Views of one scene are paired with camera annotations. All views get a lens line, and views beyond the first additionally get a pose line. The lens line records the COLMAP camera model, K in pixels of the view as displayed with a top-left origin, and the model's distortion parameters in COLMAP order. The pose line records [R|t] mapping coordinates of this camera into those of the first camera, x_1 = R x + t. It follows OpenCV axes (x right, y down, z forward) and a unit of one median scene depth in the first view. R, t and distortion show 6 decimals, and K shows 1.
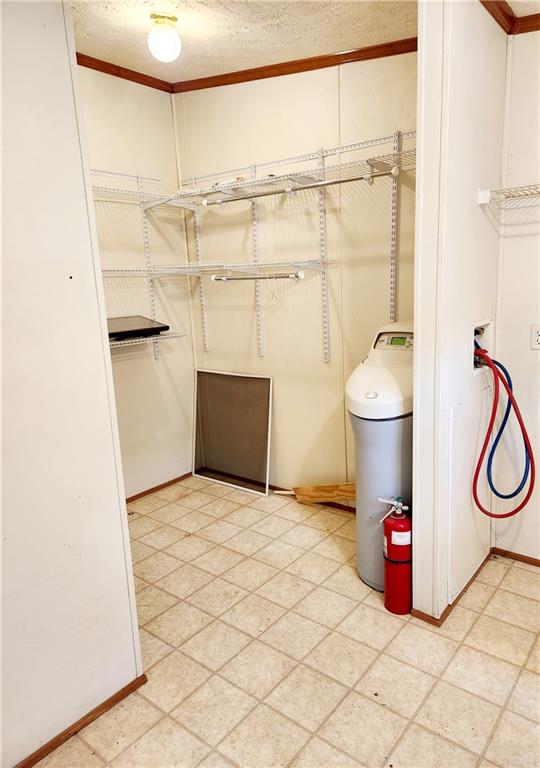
lens RADIAL K [[528.9, 0, 270.0], [0, 528.9, 384.0], [0, 0, 1]] dist [0.075942, -0.065614]
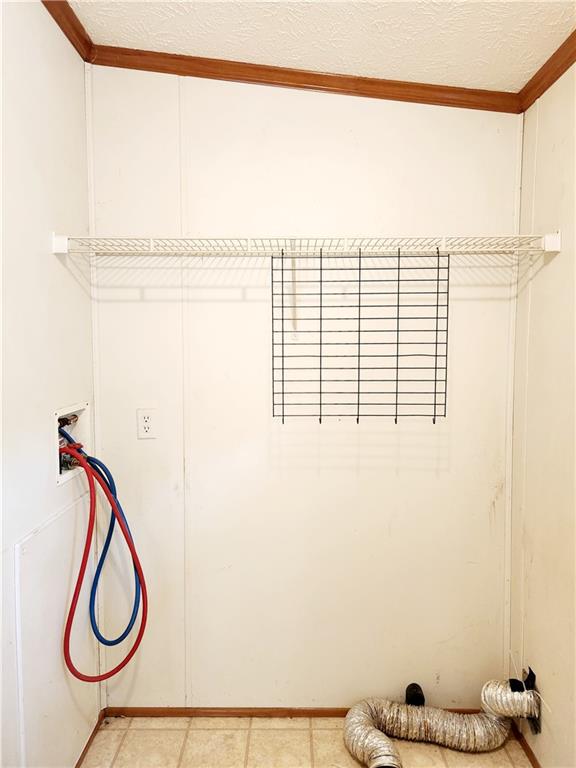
lens RADIAL K [[518.4, 0, 288.0], [0, 518.4, 384.0], [0, 0, 1]] dist [0.000538, 0.000588]
pose [[0.794607, -0.000769, 0.607124, 0.195377], [0.079331, 0.991557, -0.102573, -0.050219], [-0.601919, 0.129669, 0.787959, 0.241100]]
